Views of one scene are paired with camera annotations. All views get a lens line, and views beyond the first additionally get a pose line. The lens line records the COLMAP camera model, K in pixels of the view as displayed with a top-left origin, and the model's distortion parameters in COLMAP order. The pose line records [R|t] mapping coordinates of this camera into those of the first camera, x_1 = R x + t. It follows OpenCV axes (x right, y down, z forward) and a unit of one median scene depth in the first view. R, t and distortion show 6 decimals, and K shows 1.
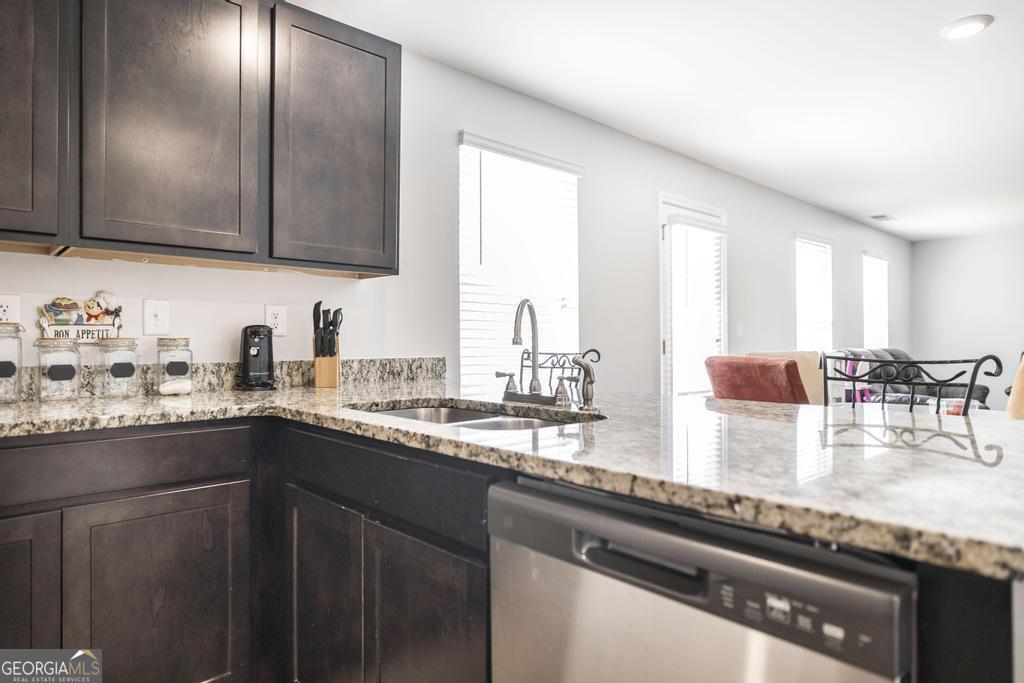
lens RADIAL K [[606.1, 0, 516.5], [0, 606.1, 340.3], [0, 0, 1]] dist [-0.000379, -0.002118]
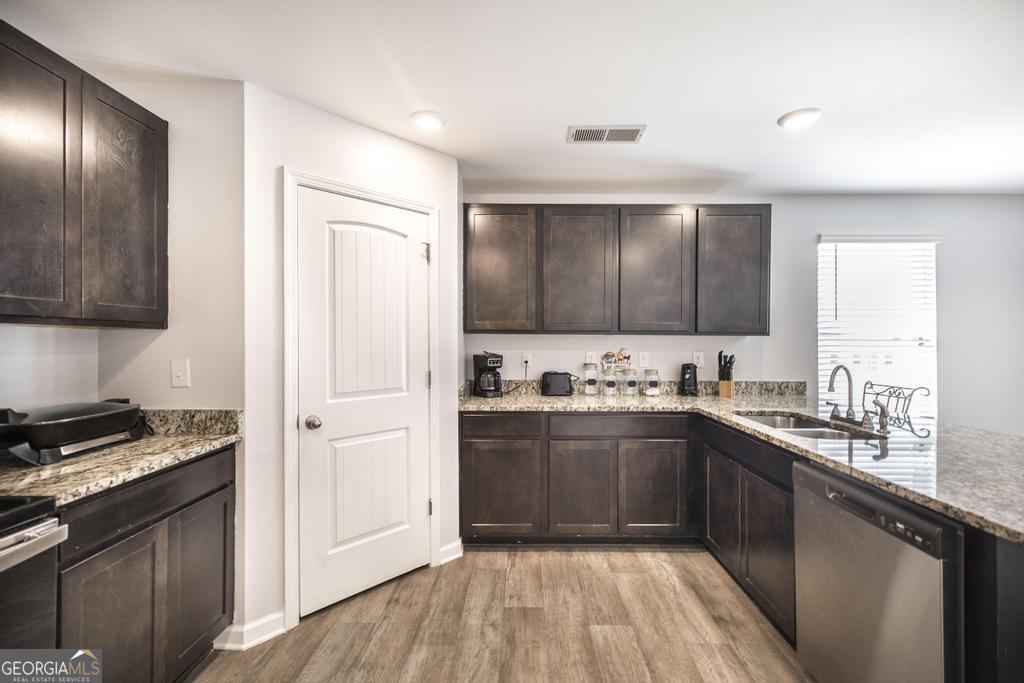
lens RADIAL K [[432.4, 0, 515.4], [0, 432.4, 337.4], [0, 0, 1]] dist [0.000195, 0.001024]
pose [[0.717481, -0.000739, -0.696577, 0.201264], [-0.001644, 0.999995, -0.002753, -0.134131], [0.696576, 0.003120, 0.717477, -0.547224]]
